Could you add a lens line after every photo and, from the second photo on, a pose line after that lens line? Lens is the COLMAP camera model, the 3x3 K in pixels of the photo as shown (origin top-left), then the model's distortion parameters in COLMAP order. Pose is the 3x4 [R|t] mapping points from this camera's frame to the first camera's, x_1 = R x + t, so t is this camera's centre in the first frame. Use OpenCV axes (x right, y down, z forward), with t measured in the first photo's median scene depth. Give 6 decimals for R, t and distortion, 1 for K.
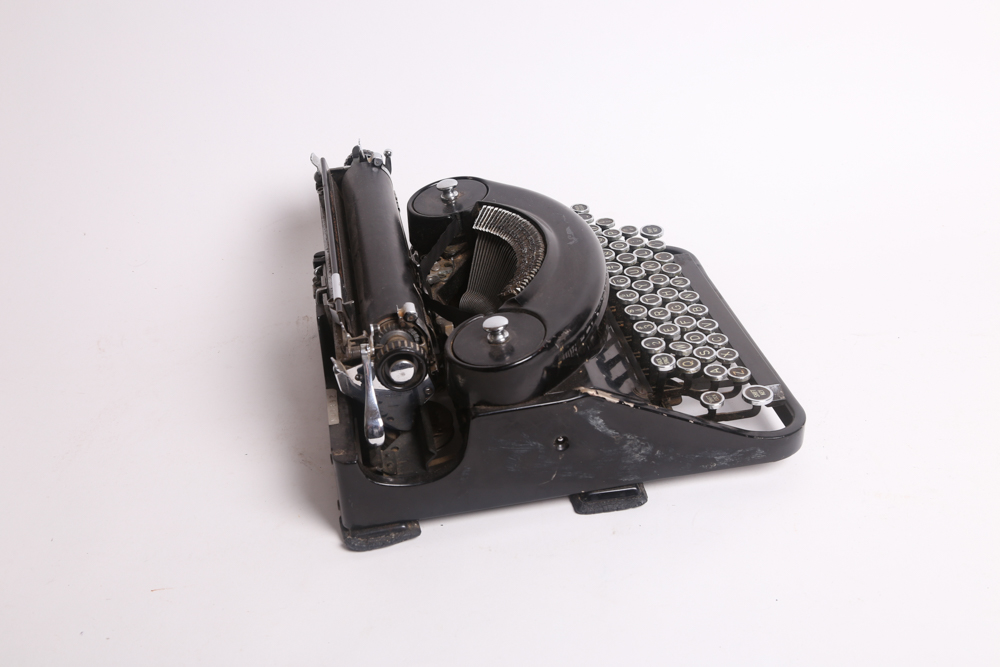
lens RADIAL K [[1142.8, 0, 500.0], [0, 1142.8, 333.5], [0, 0, 1]] dist [0.001724, 0.014119]
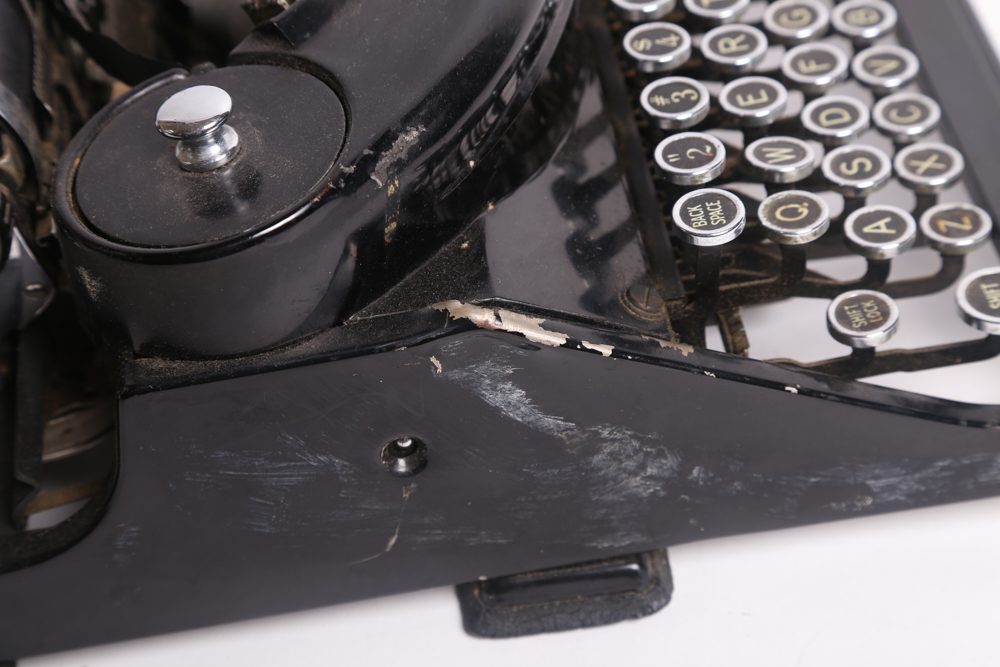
lens RADIAL K [[2405.5, 0, 500.0], [0, 2405.5, 333.5], [0, 0, 1]] dist [0.275760, -0.756978]
pose [[0.998867, 0.002430, -0.047517, 0.114457], [0.005523, 0.986022, 0.166525, -0.059442], [0.047258, -0.166599, 0.984892, 0.289383]]
